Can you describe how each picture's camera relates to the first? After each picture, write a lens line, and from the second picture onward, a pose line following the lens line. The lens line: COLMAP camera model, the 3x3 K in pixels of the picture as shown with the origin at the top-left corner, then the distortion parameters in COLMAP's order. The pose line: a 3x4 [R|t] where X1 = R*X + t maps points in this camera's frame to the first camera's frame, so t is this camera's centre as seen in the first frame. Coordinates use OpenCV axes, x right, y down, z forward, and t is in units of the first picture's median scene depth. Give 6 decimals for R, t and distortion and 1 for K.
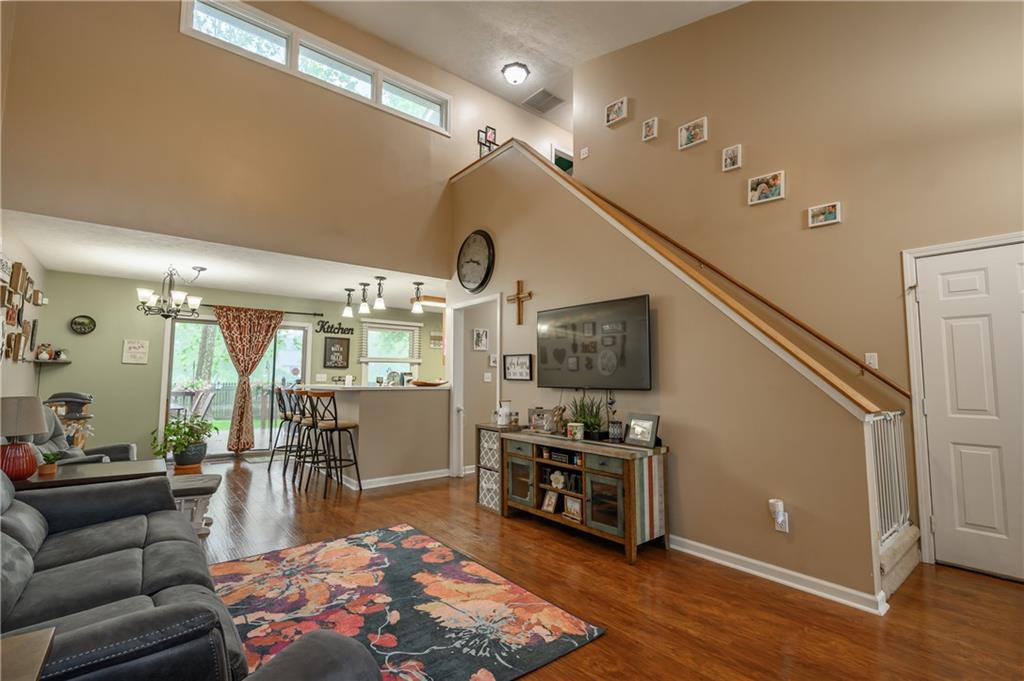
lens RADIAL K [[455.6, 0, 505.7], [0, 455.6, 339.5], [0, 0, 1]] dist [0.000763, -0.000091]
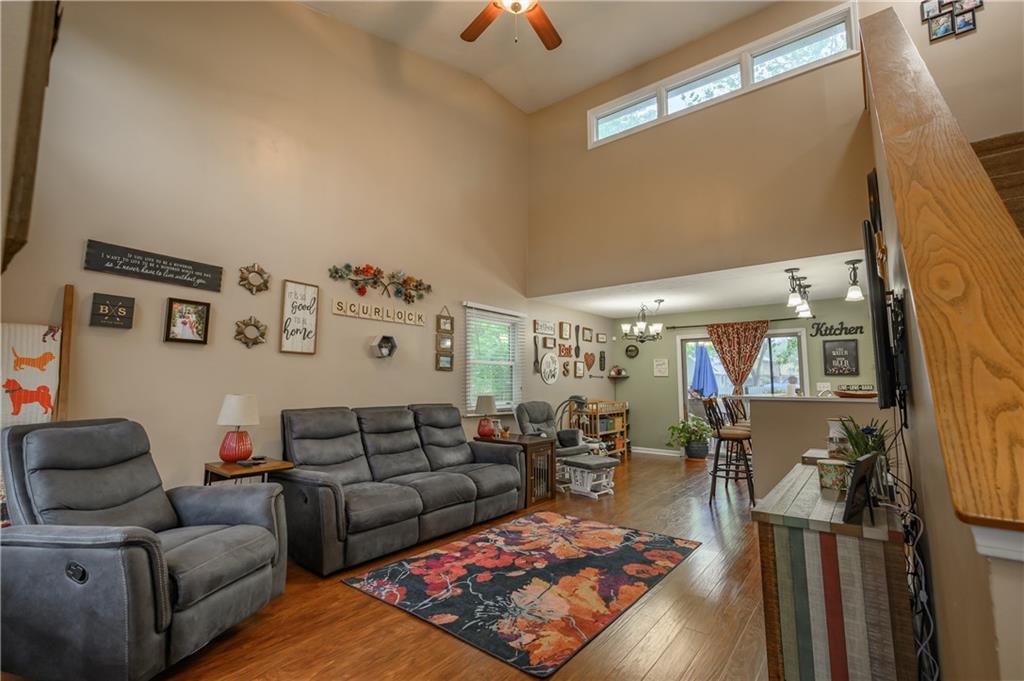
lens RADIAL K [[455.6, 0, 526.3], [0, 455.6, 335.8], [0, 0, 1]] dist [0.000763, -0.000091]
pose [[0.238160, -0.111573, -0.964796, 0.497095], [0.079256, 0.992299, -0.095189, 0.036747], [0.967987, -0.053796, 0.245168, 0.356226]]
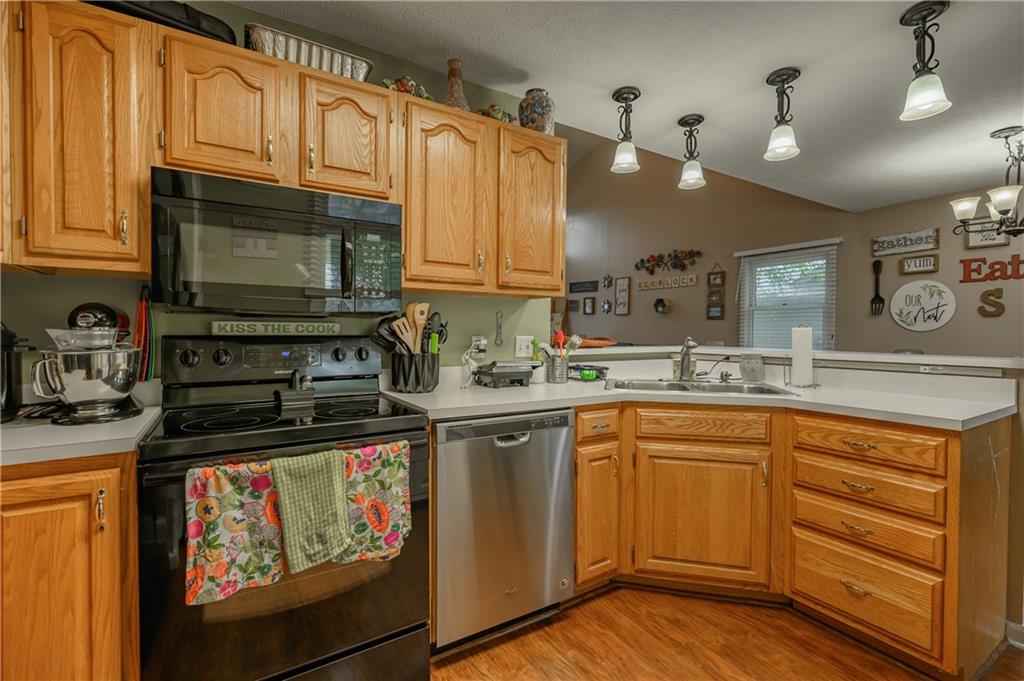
lens RADIAL K [[455.6, 0, 498.5], [0, 455.6, 341.4], [0, 0, 1]] dist [0.000763, -0.000091]
pose [[-0.989467, -0.017797, 0.143663, -0.180159], [-0.025961, 0.998140, -0.055153, 0.146146], [-0.142415, -0.058302, -0.988089, 1.748882]]
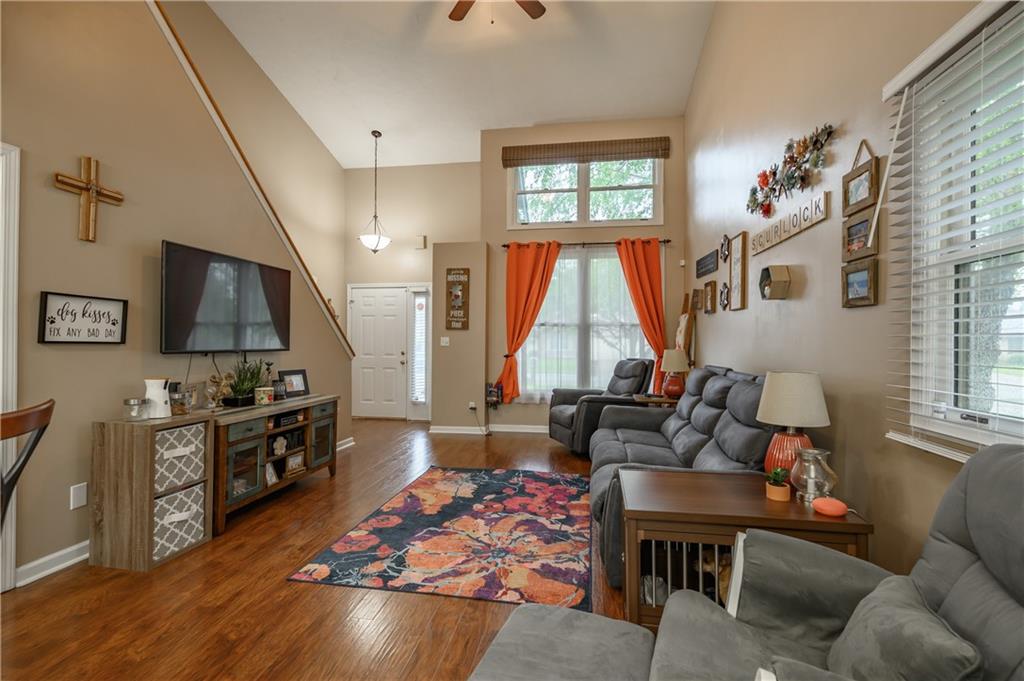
lens RADIAL K [[455.6, 0, 511.4], [0, 455.6, 341.7], [0, 0, 1]] dist [0.000763, -0.000091]
pose [[-0.657093, -0.008130, 0.753766, -0.684166], [-0.071025, 0.996161, -0.051172, 0.076057], [-0.750456, -0.087160, -0.655147, 0.943353]]
